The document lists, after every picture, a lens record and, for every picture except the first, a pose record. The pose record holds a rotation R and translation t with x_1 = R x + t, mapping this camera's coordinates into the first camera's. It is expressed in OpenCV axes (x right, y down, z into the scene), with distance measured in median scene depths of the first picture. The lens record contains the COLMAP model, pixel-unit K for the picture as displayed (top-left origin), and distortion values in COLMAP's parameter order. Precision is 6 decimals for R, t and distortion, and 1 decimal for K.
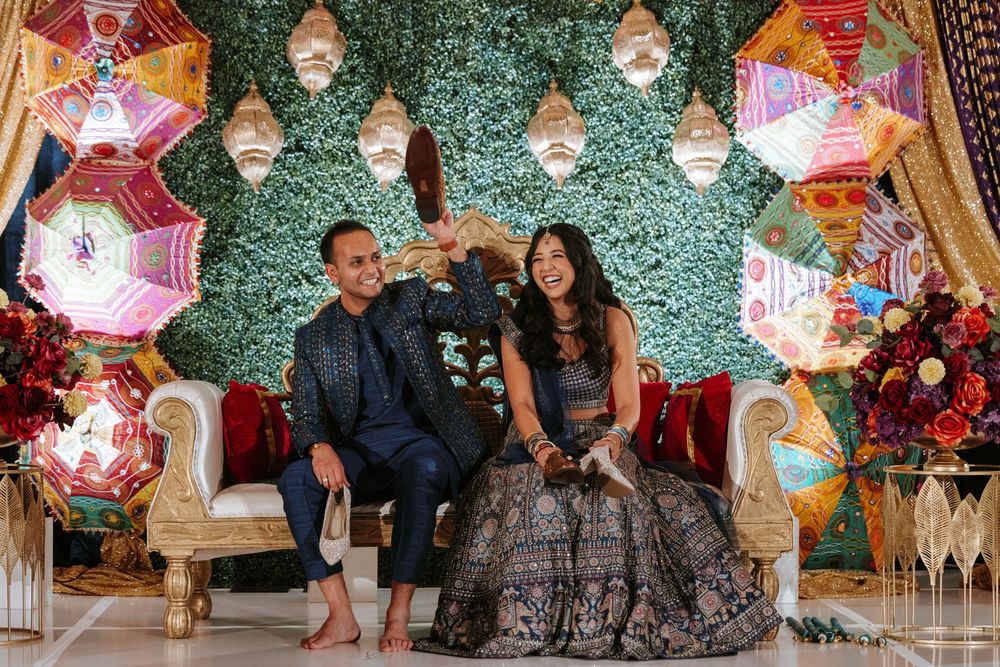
lens RADIAL K [[2931.9, 0, 500.0], [0, 2931.9, 333.5], [0, 0, 1]] dist [0.084243, 0.861159]
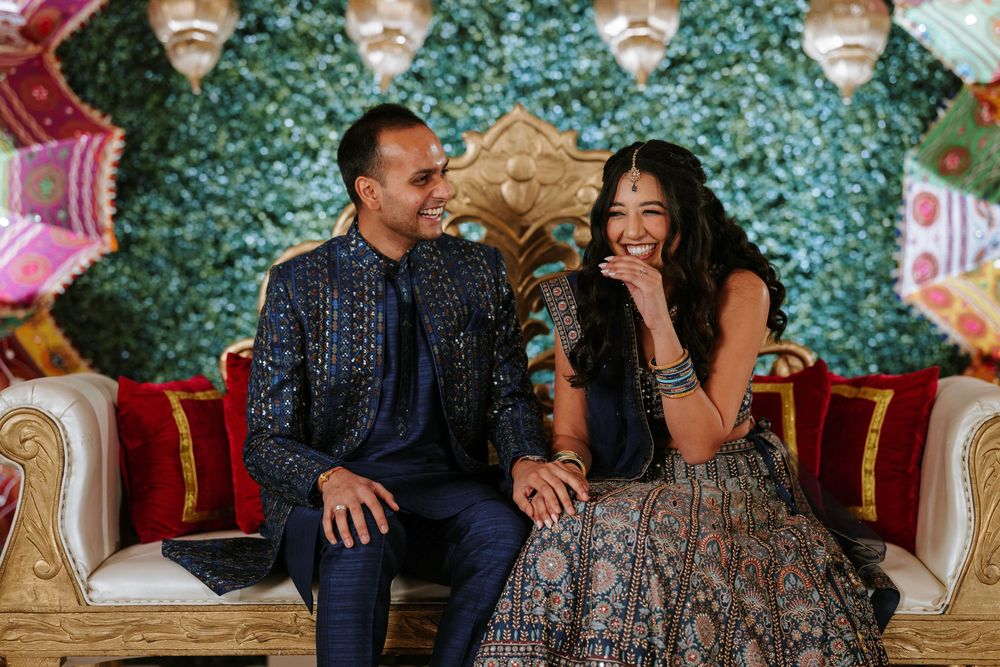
lens RADIAL K [[2619.2, 0, 500.0], [0, 2619.2, 333.5], [0, 0, 1]] dist [0.021879, 0.358023]
pose [[0.999978, 0.005458, -0.003852, -0.009774], [-0.005388, 0.999825, 0.017926, -0.003123], [0.003950, -0.017904, 0.999832, 0.385698]]
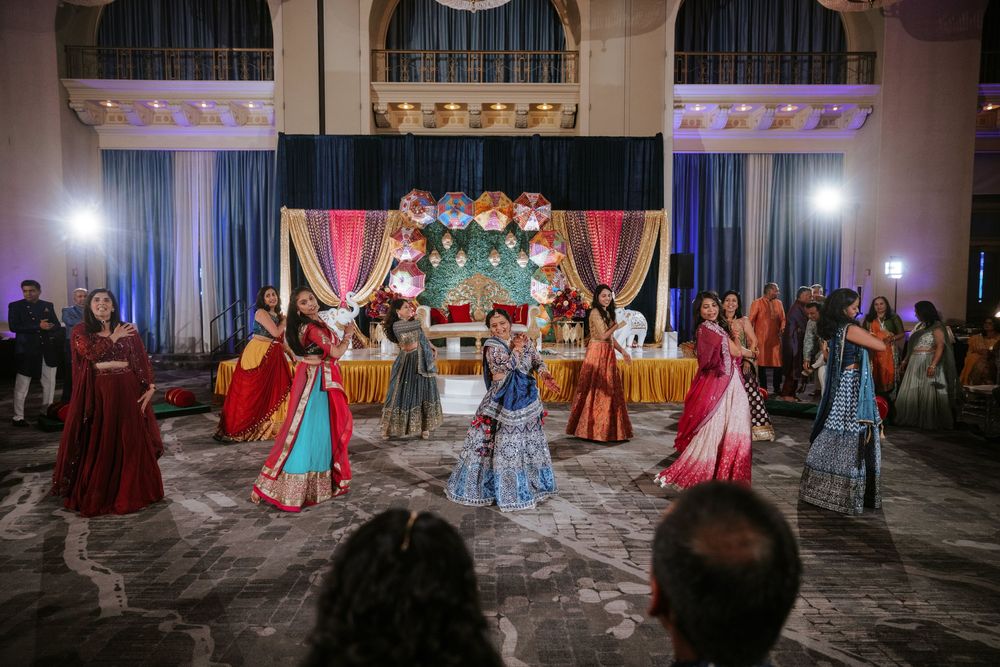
lens RADIAL K [[665.1, 0, 500.0], [0, 665.1, 333.5], [0, 0, 1]] dist [-0.001161, 0.001480]
pose [[0.999553, -0.004214, 0.029587, -0.005961], [0.002640, 0.998589, 0.053034, 0.002842], [-0.029768, -0.052932, 0.998154, -0.162438]]
